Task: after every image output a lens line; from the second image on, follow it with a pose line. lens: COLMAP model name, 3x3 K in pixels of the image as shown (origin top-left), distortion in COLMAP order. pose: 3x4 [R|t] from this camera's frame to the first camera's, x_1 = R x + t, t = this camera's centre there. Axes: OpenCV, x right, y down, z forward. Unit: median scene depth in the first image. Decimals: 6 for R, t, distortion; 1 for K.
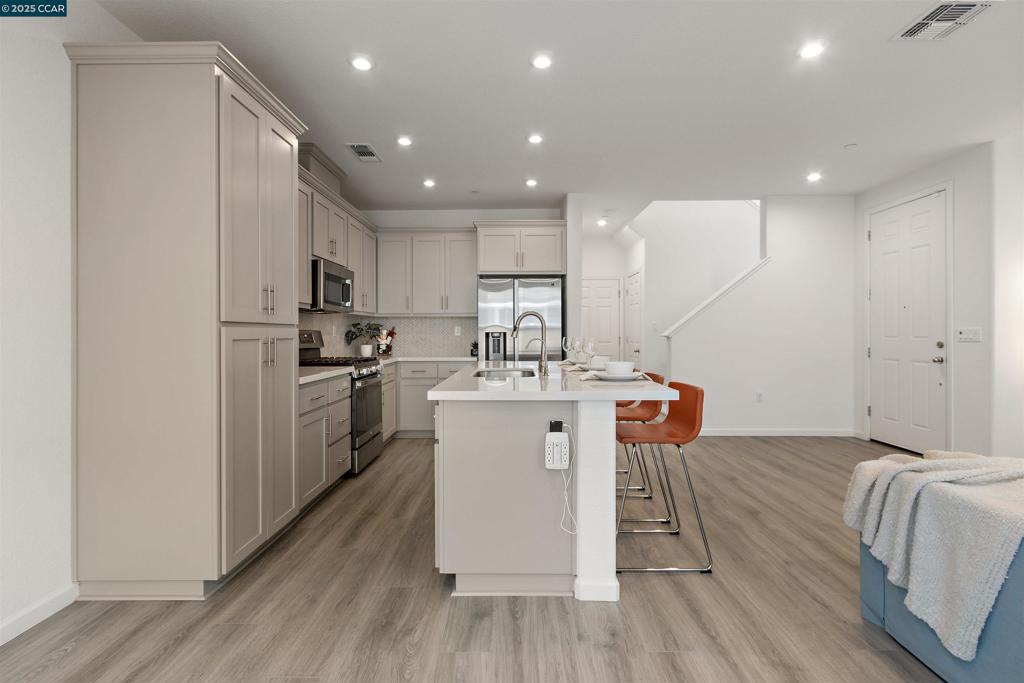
lens RADIAL K [[474.4, 0, 513.0], [0, 474.4, 331.9], [0, 0, 1]] dist [0.003203, -0.001789]
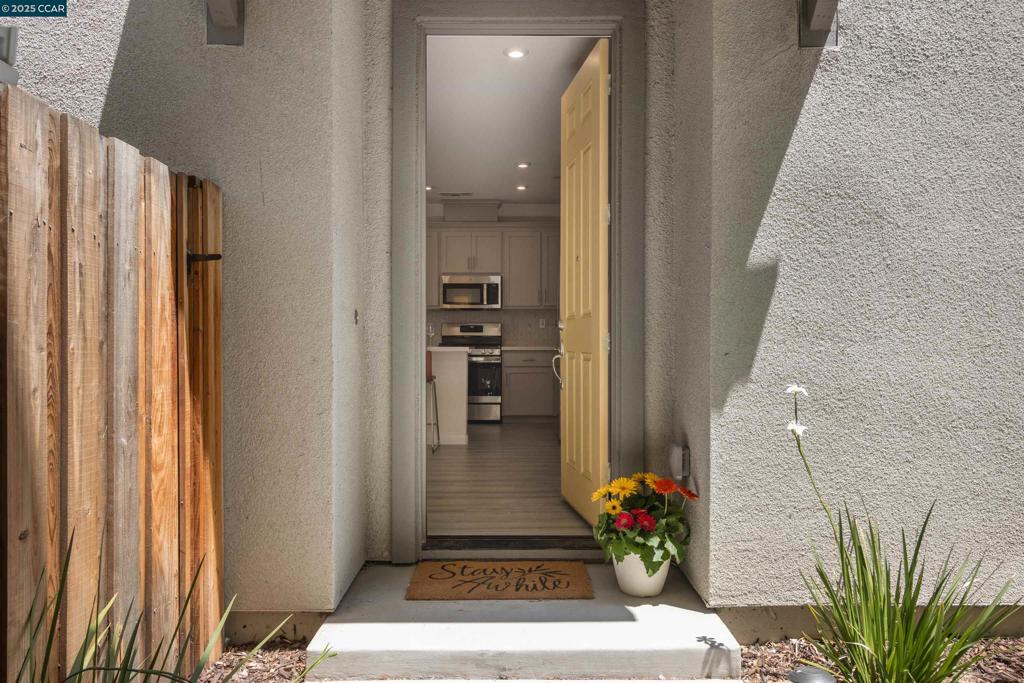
lens RADIAL K [[725.6, 0, 511.0], [0, 725.6, 337.0], [0, 0, 1]] dist [0.007666, -0.006095]
pose [[0.001791, -0.000339, -0.999998, 1.738974], [0.003815, 0.999993, -0.000332, 0.039760], [0.999991, -0.003815, 0.001792, 1.112272]]
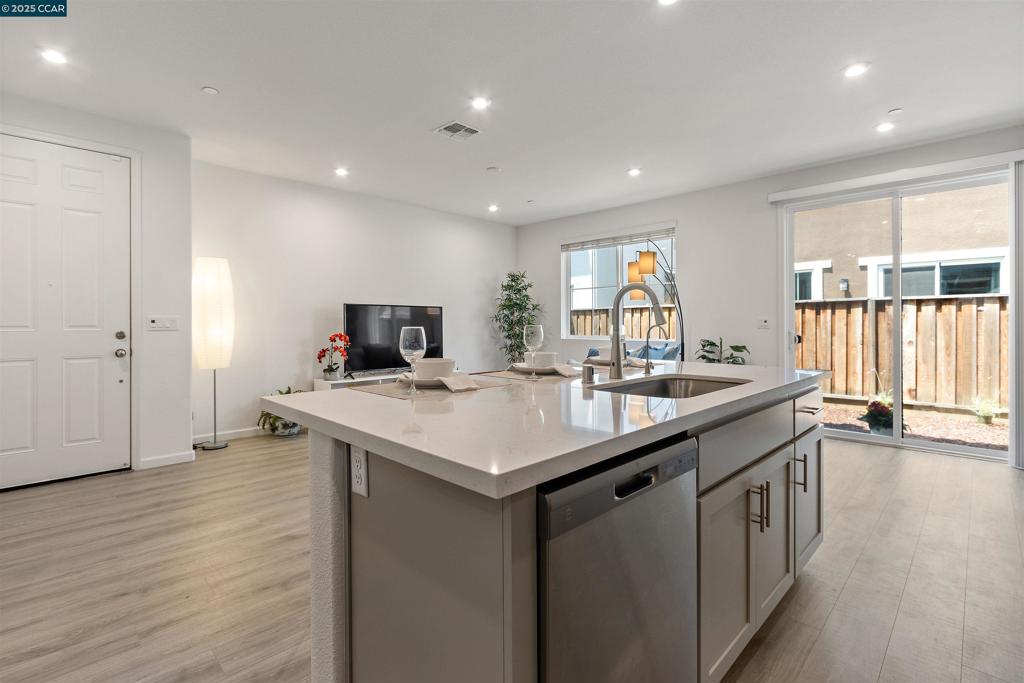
lens RADIAL K [[474.4, 0, 515.3], [0, 474.4, 325.3], [0, 0, 1]] dist [0.003203, -0.001789]
pose [[-0.713778, 0.000275, 0.700372, -0.214614], [0.000843, 1.000000, 0.000466, 0.009562], [-0.700371, 0.000923, -0.713778, 1.140220]]
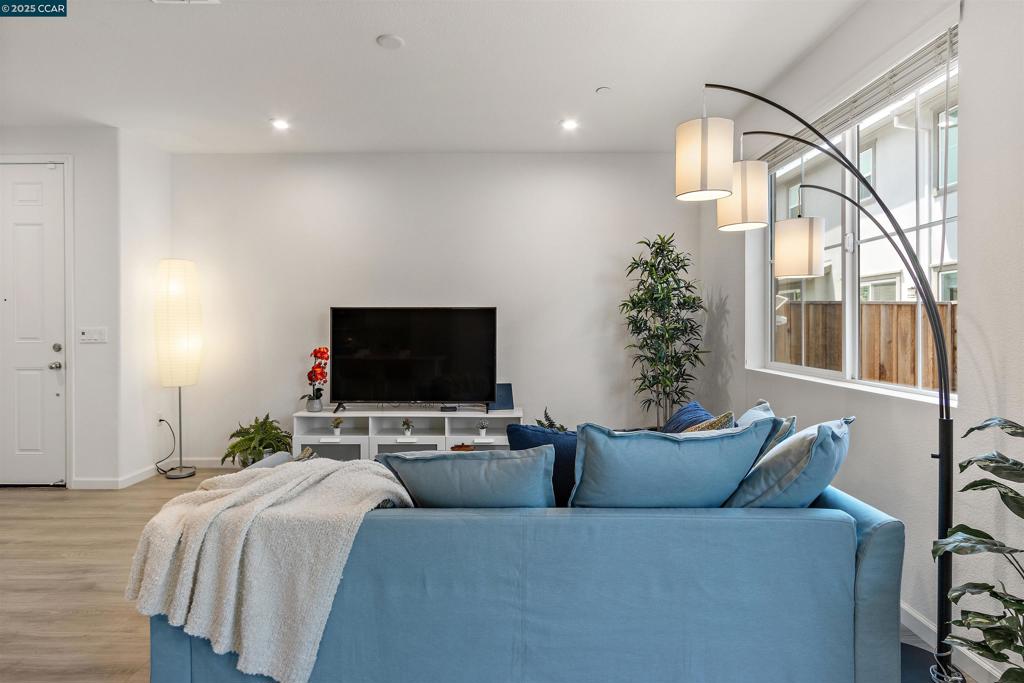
lens RADIAL K [[539.0, 0, 512.1], [0, 539.0, 327.6], [0, 0, 1]] dist [0.002541, -0.001004]
pose [[0.000459, -0.005009, 0.999987, -0.049544], [-0.001332, 0.999987, 0.005010, -0.014266], [-0.999999, -0.001334, 0.000452, 0.205751]]
